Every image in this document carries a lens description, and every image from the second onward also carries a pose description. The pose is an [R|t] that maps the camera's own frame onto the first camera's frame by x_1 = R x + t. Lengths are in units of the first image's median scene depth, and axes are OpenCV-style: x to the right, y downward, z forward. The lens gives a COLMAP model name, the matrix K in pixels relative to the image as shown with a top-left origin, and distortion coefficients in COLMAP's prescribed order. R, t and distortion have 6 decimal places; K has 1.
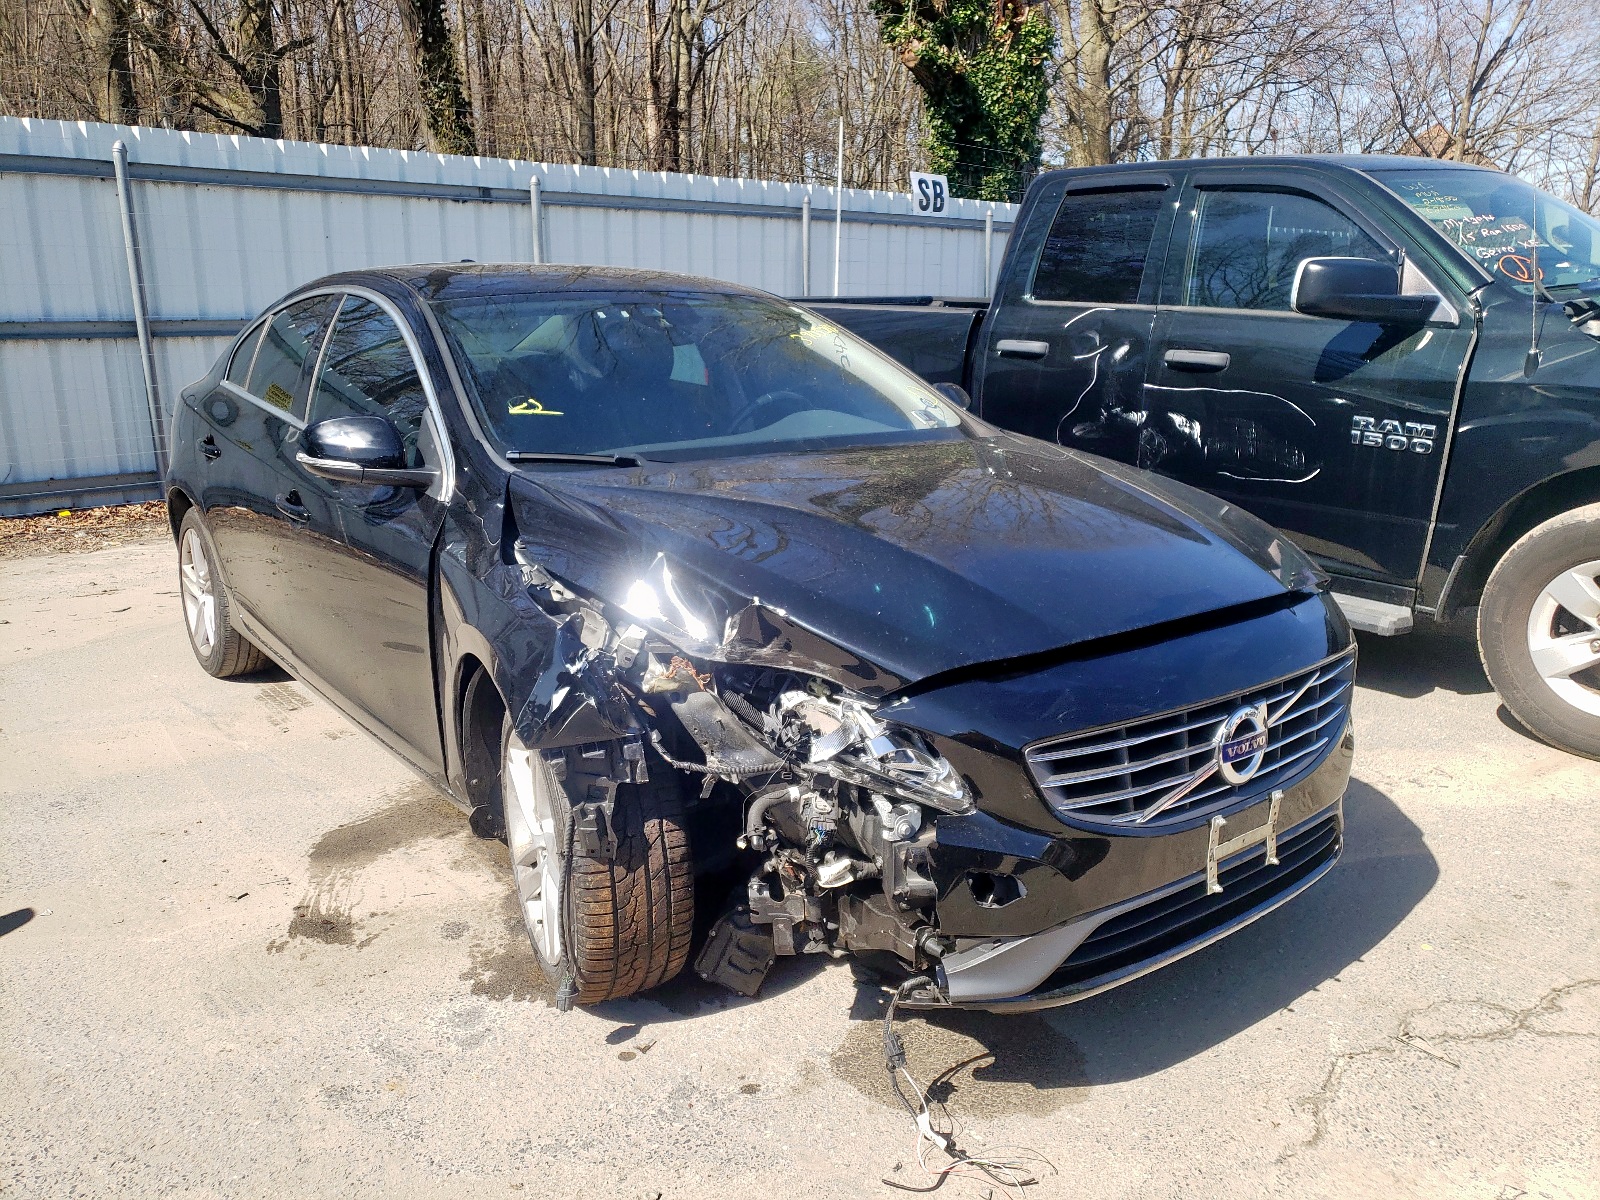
lens RADIAL K [[1215.4, 0, 800.0], [0, 1215.4, 600.0], [0, 0, 1]] dist [-0.003509, 0.000407]
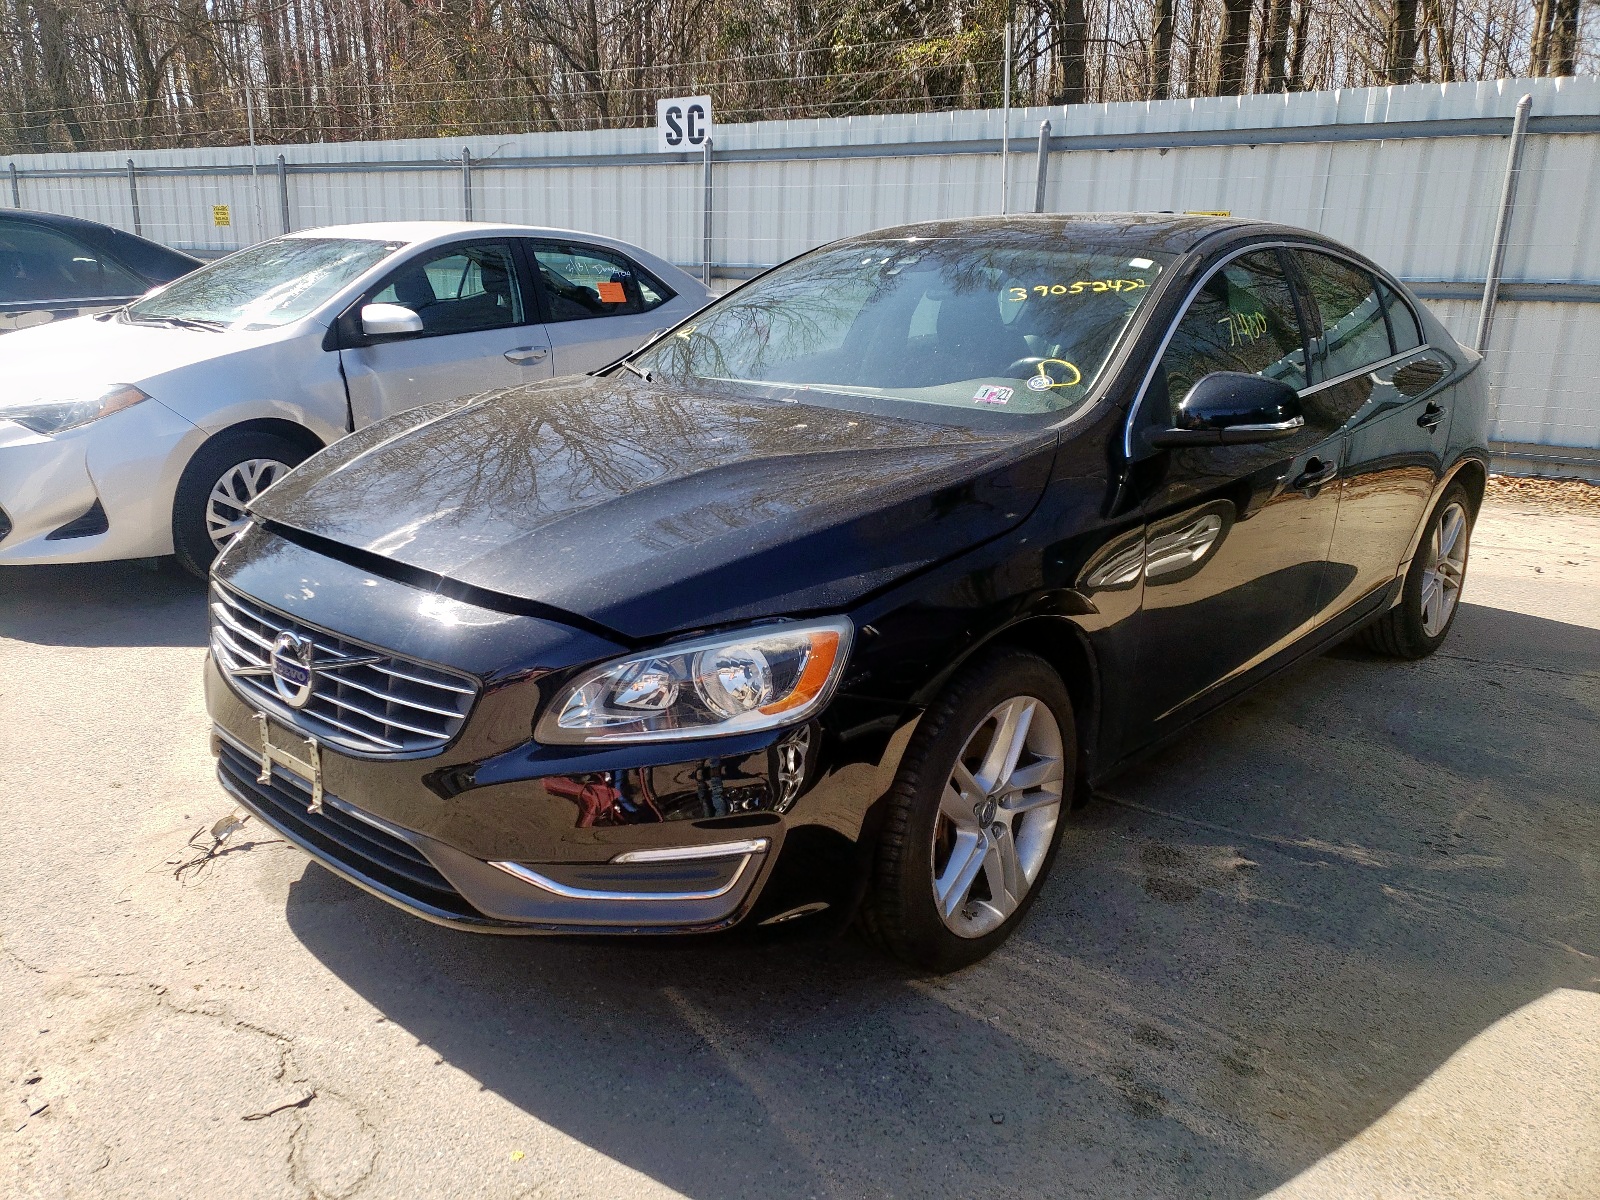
lens RADIAL K [[1198.1, 0, 800.0], [0, 1198.1, 600.0], [0, 0, 1]] dist [0.075084, -0.080149]
pose [[0.203908, 0.272842, -0.940201, 1.325401], [-0.253104, 0.942420, 0.218594, -0.252027], [0.945706, 0.193396, 0.261224, 1.073534]]
